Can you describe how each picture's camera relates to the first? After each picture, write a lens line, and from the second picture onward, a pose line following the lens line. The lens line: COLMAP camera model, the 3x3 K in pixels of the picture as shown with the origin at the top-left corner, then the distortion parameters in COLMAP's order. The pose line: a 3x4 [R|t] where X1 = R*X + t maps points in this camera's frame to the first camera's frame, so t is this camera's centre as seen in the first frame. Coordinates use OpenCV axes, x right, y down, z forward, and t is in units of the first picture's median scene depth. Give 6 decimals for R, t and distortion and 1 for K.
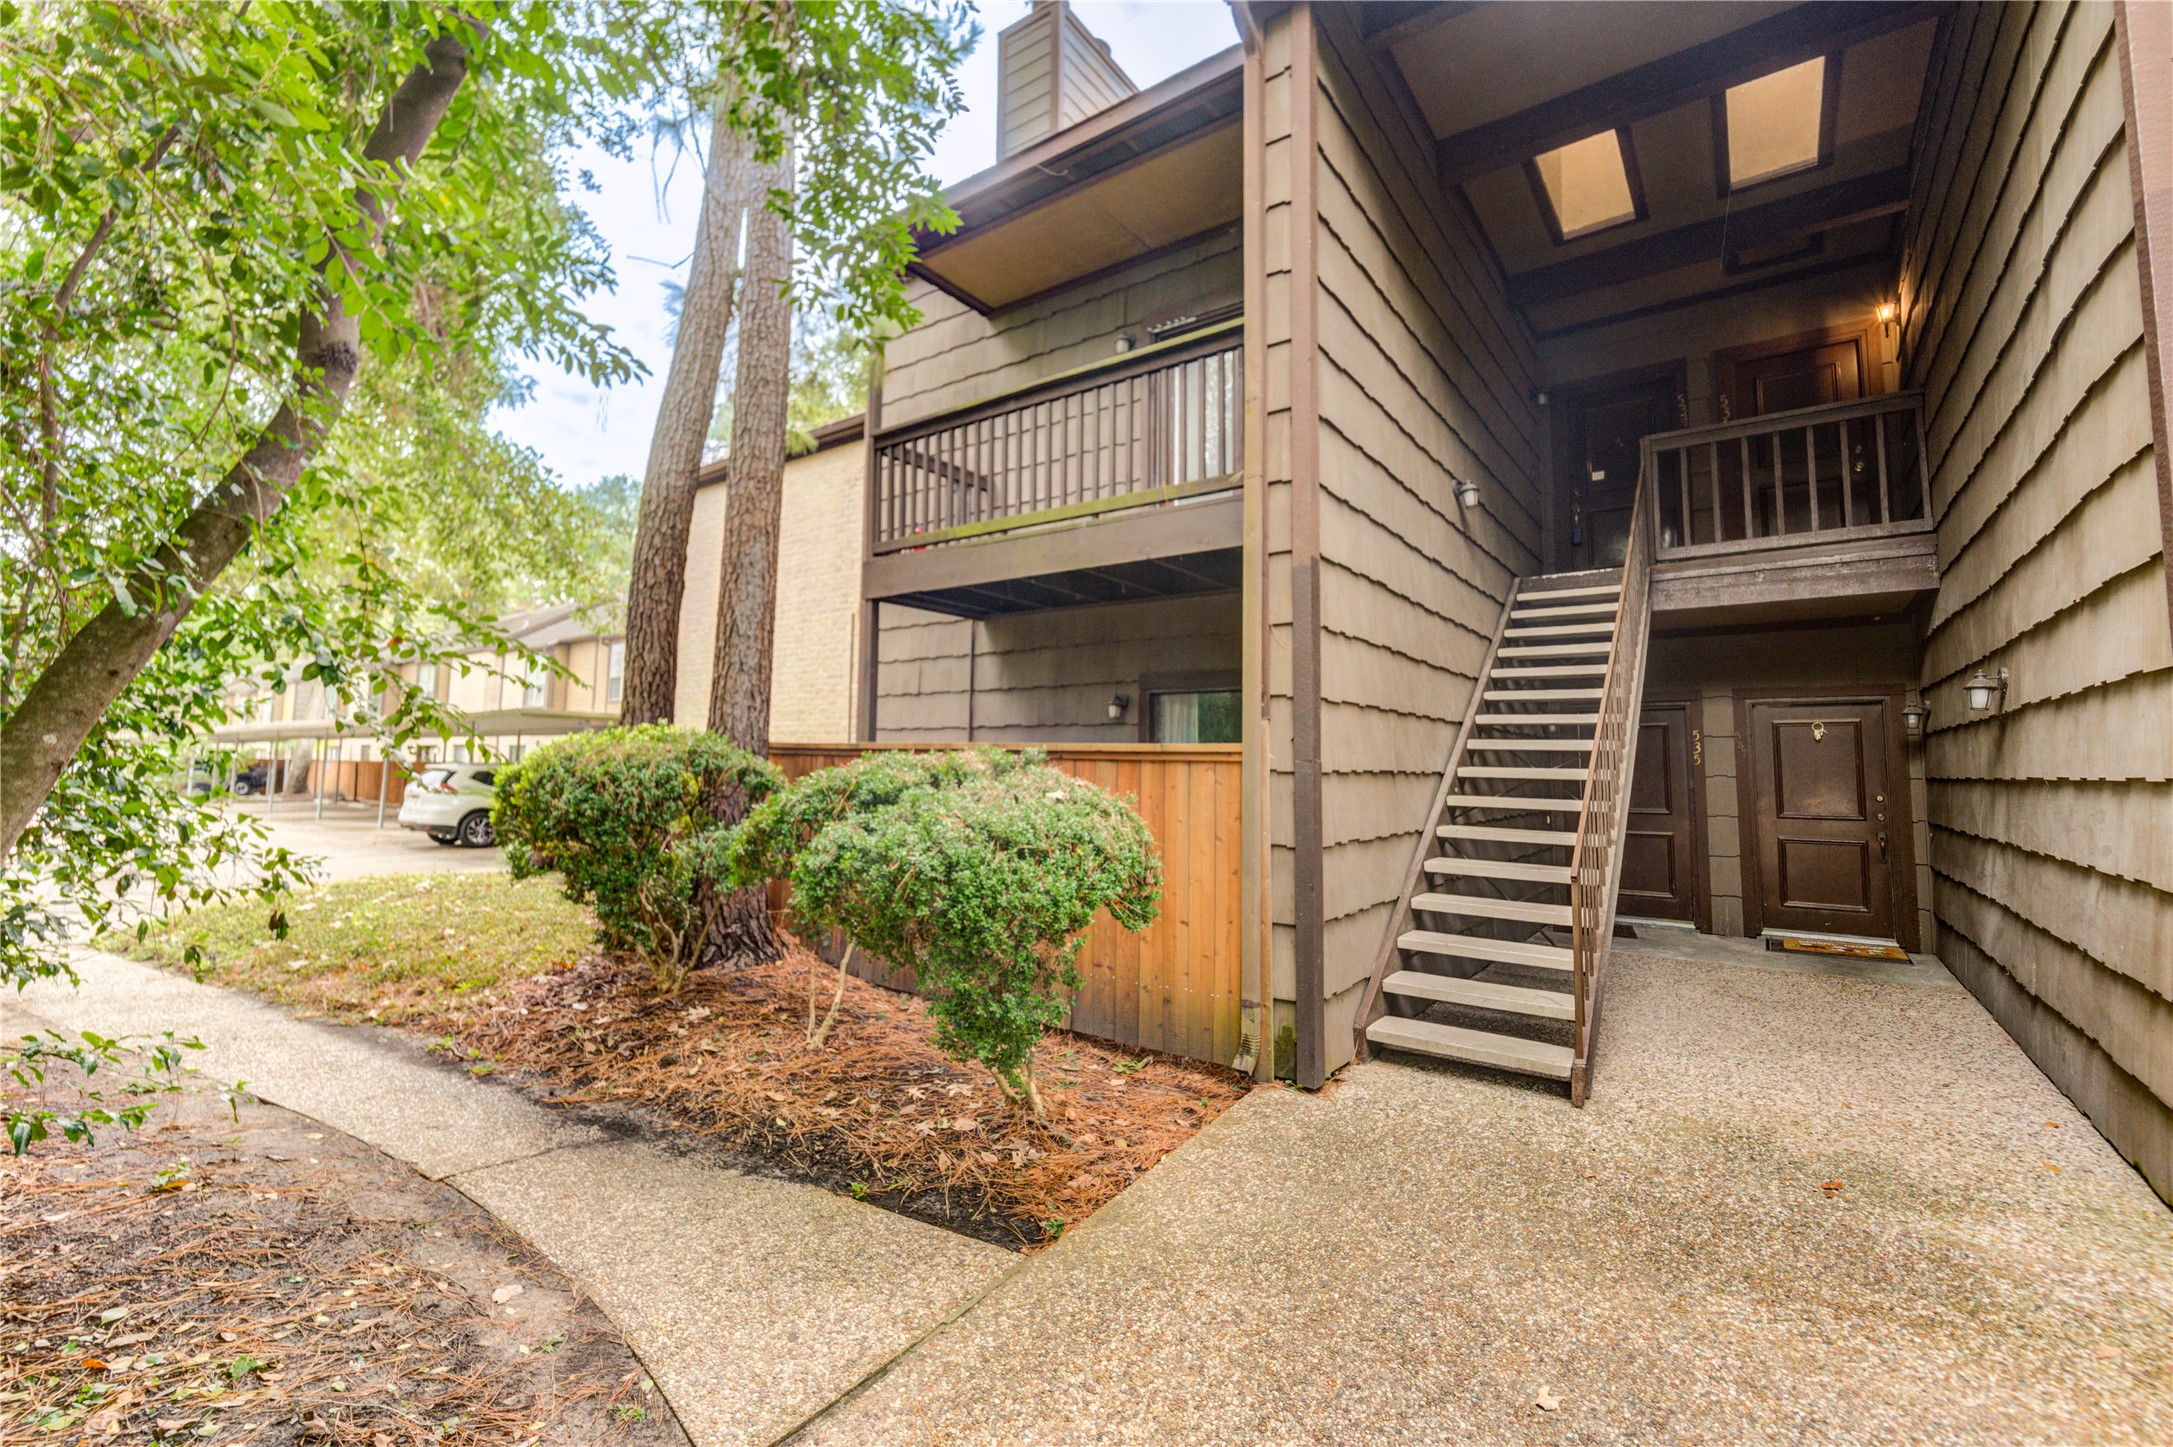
lens RADIAL K [[918.4, 0, 1073.3], [0, 918.4, 700.6], [0, 0, 1]] dist [-0.006531, -0.000313]
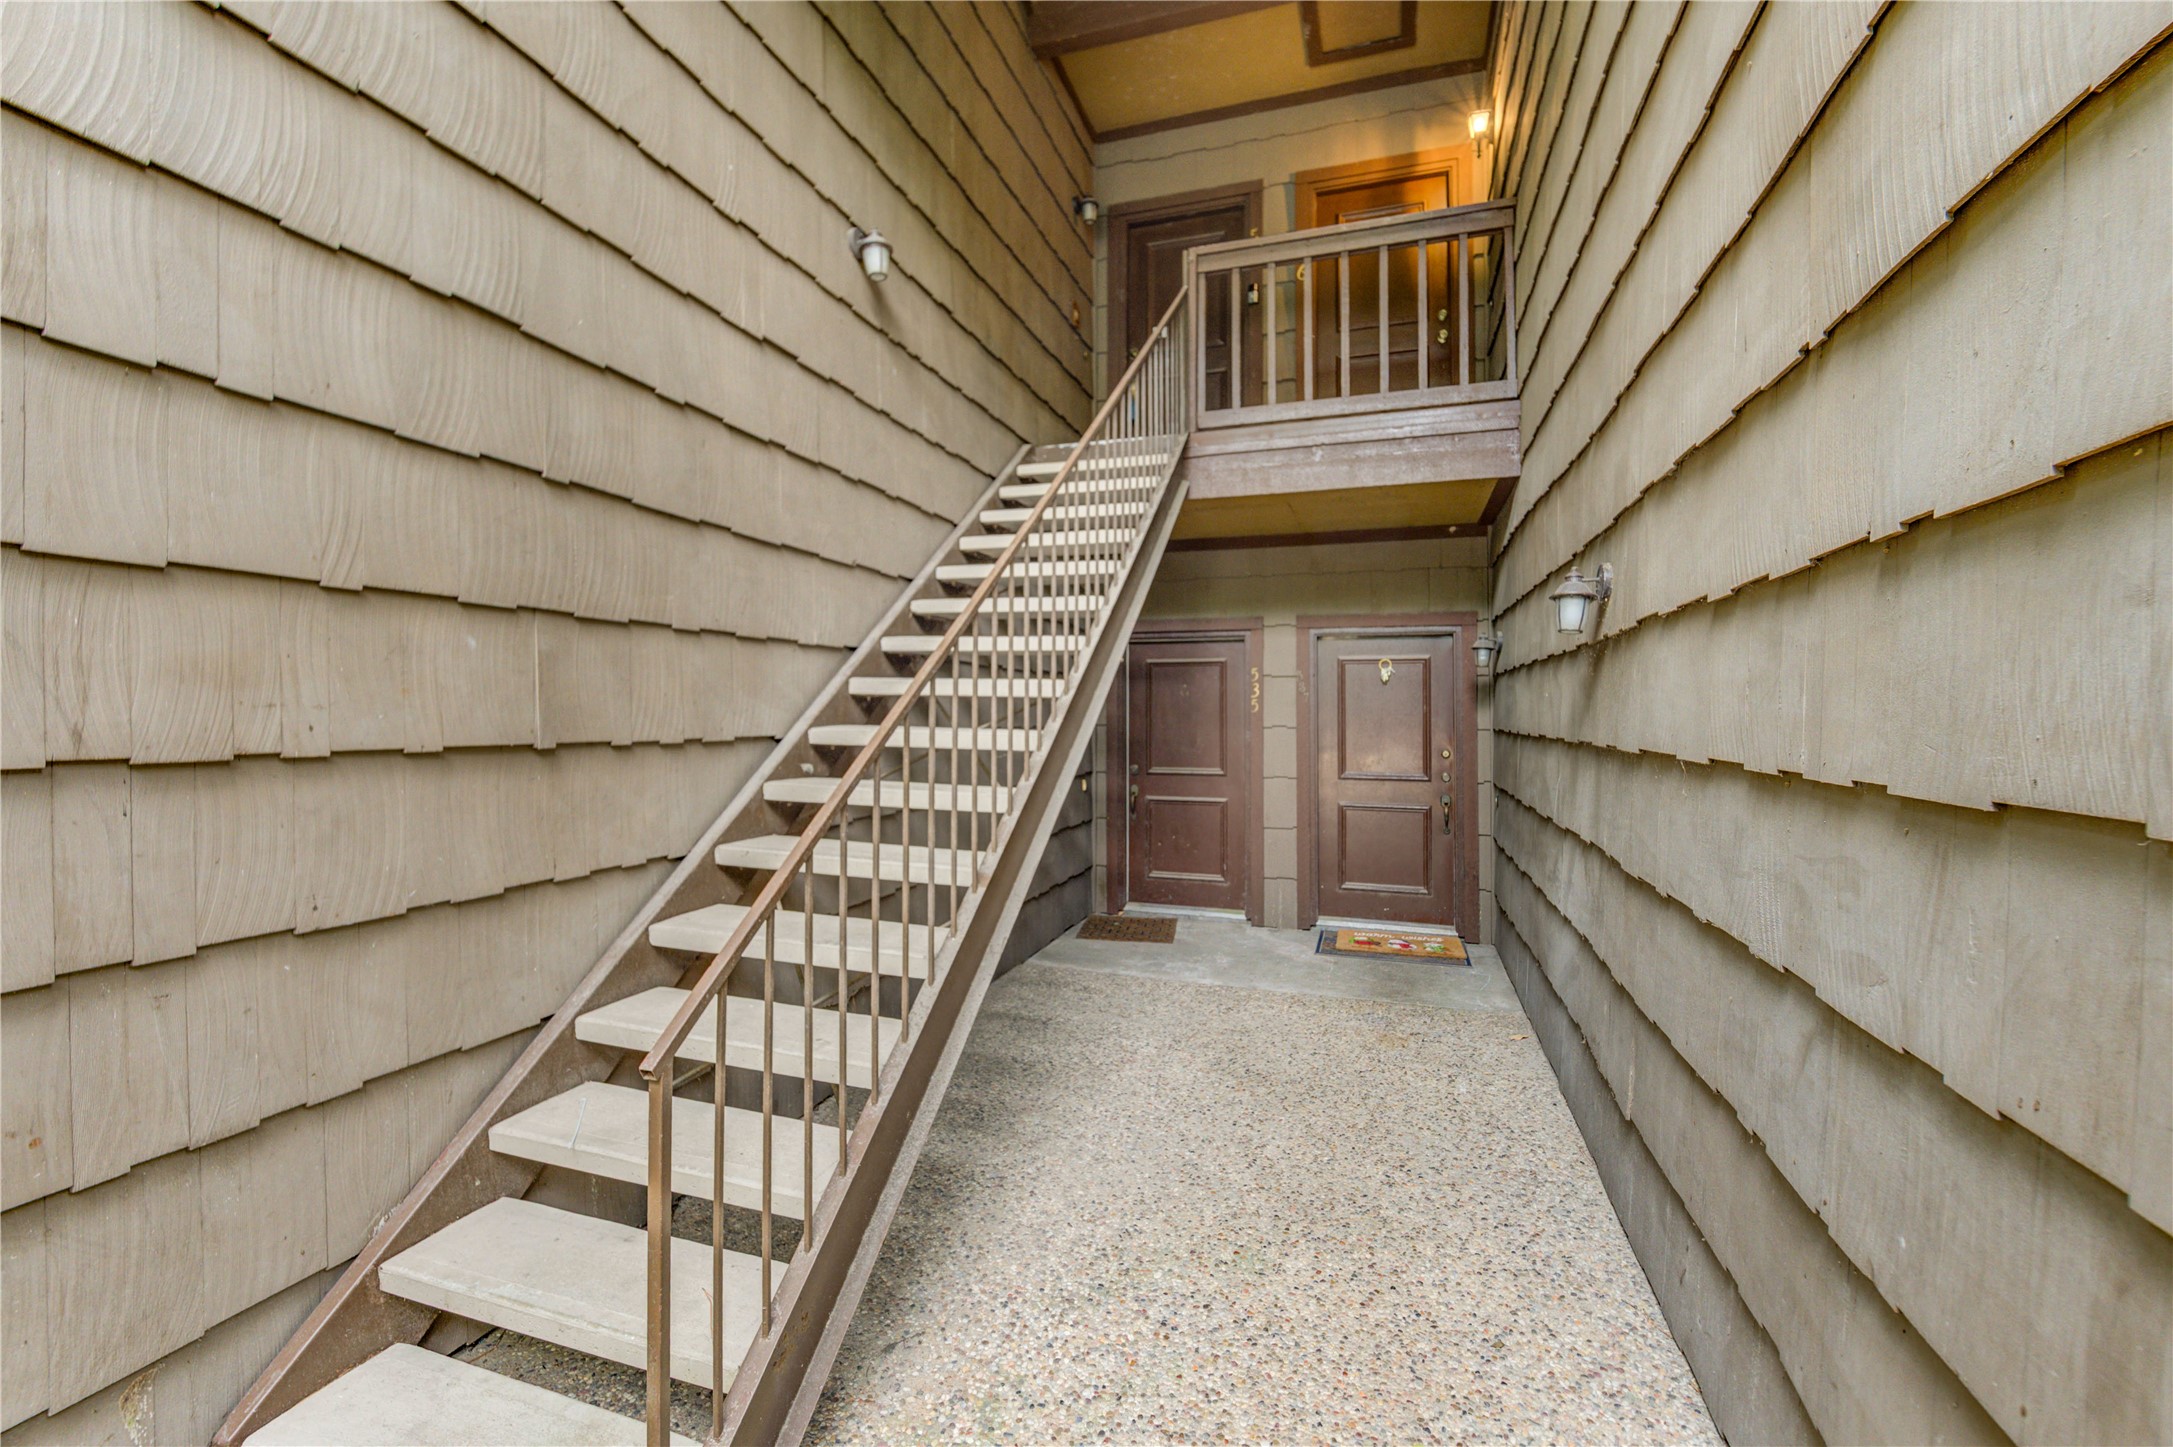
lens RADIAL K [[939.4, 0, 1057.7], [0, 939.4, 693.3], [0, 0, 1]] dist [-0.002733, -0.000172]
pose [[0.950846, 0.001250, 0.309661, 0.321772], [-0.019312, 0.998285, 0.055270, 0.015583], [-0.309061, -0.058533, 0.949239, 0.345152]]
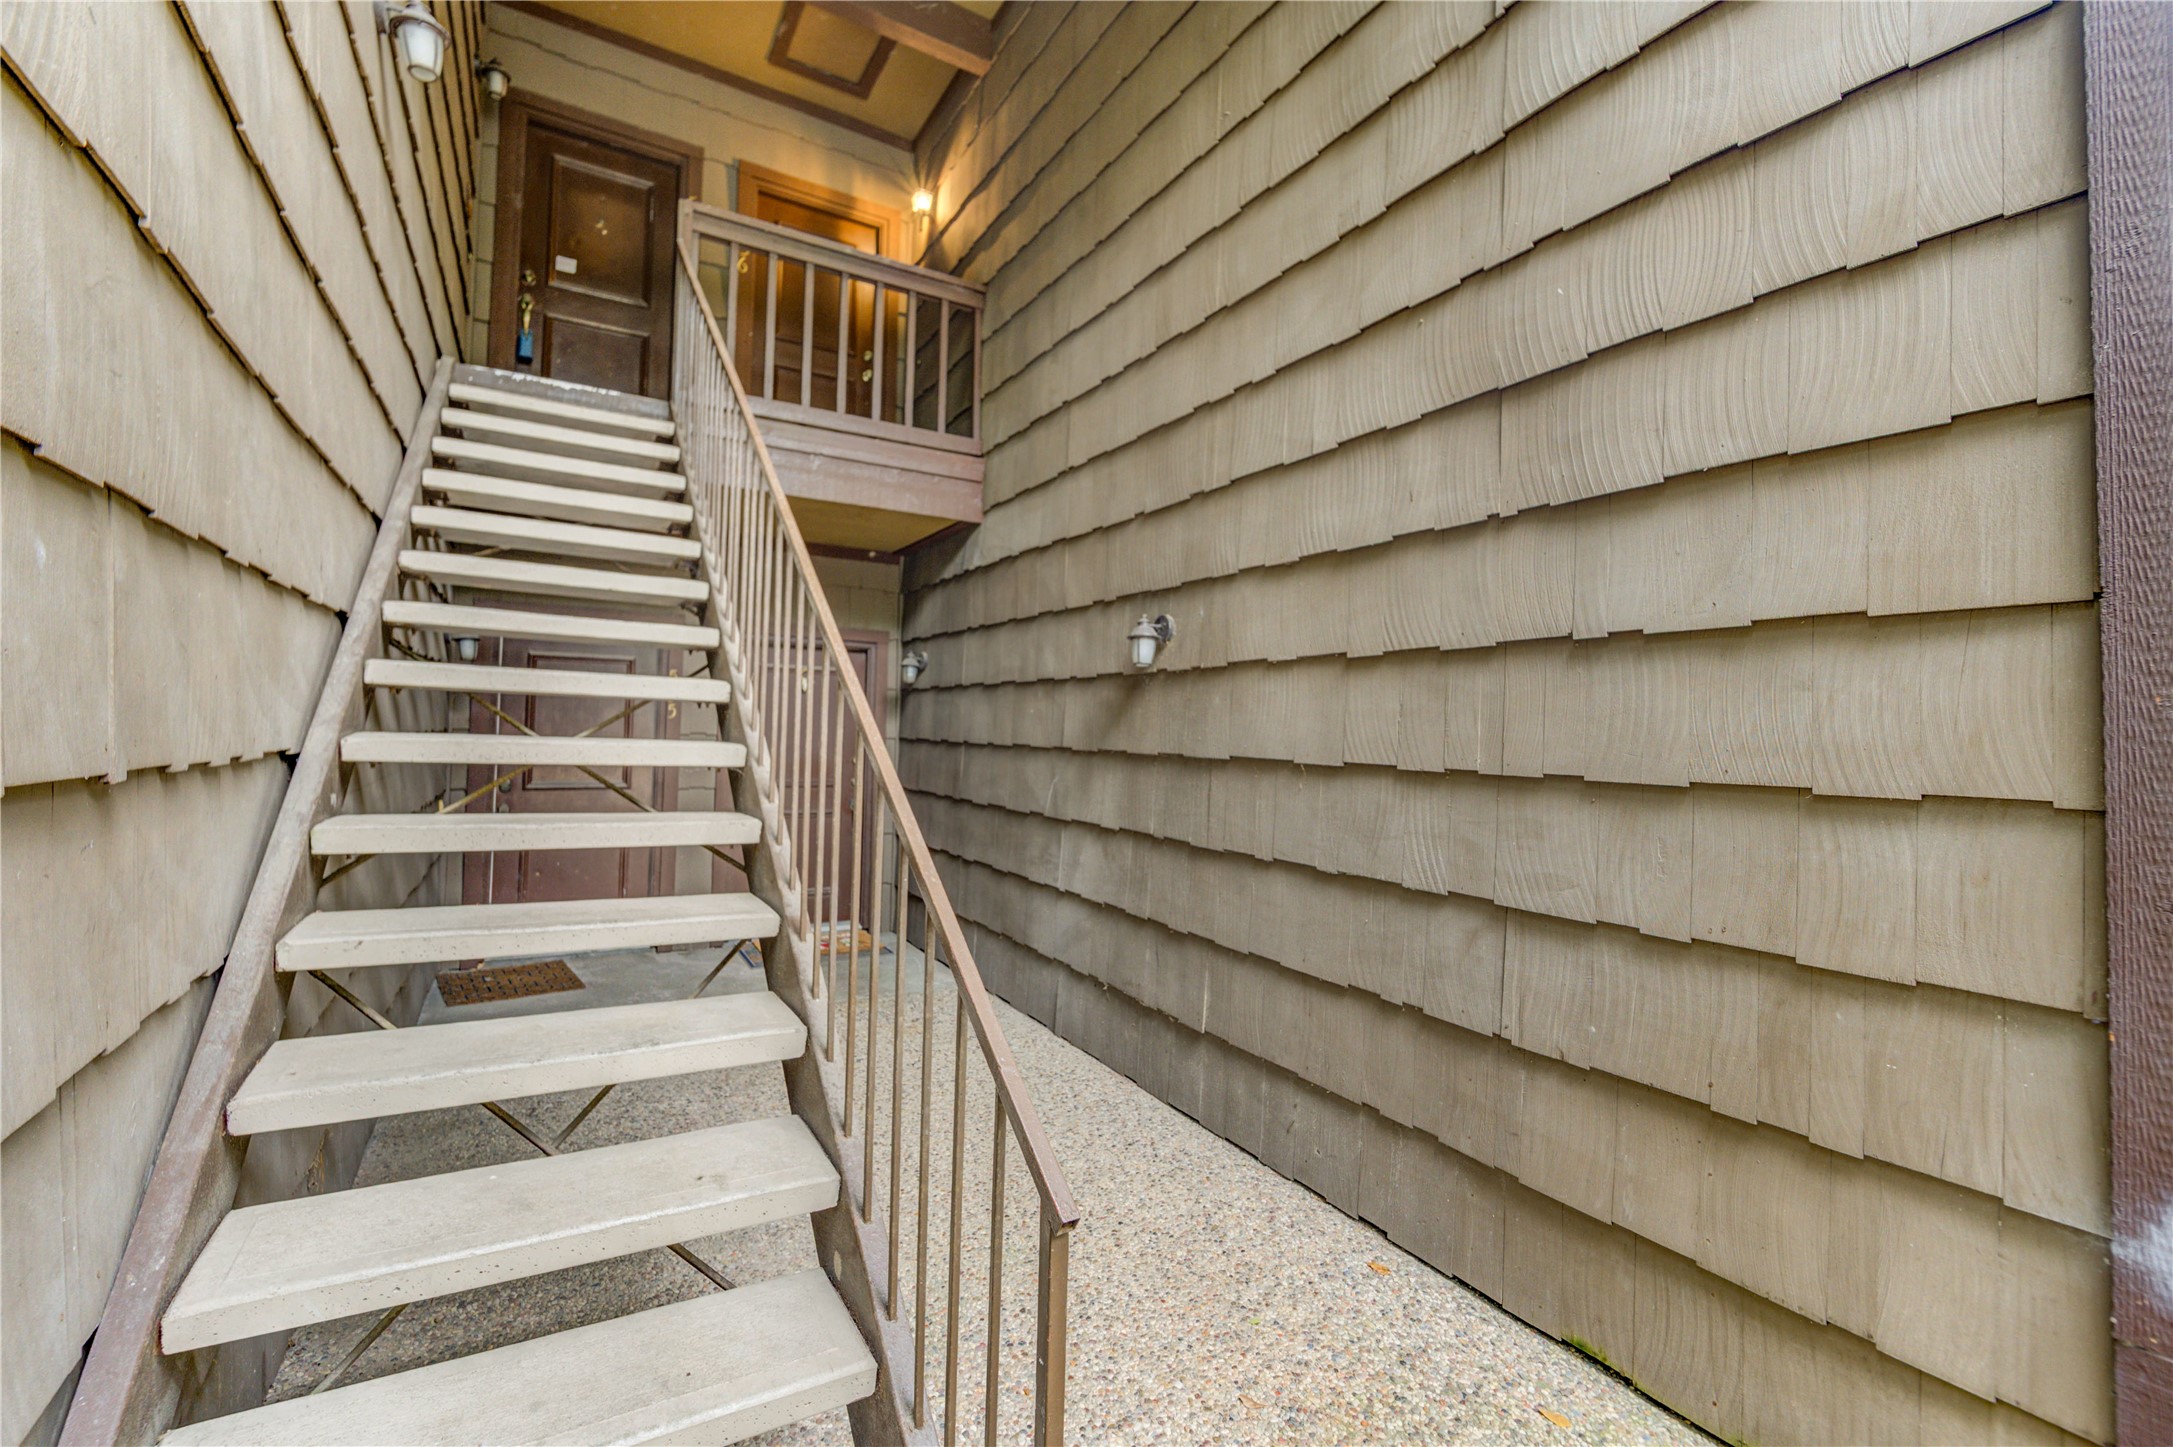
lens RADIAL K [[917.3, 0, 1085.1], [0, 917.3, 693.3], [0, 0, 1]] dist [-0.001034, -0.000186]
pose [[0.383705, 0.038326, 0.922660, 0.172188], [-0.090911, 0.995853, -0.003559, 0.028229], [-0.918970, -0.082515, 0.385598, 0.501863]]
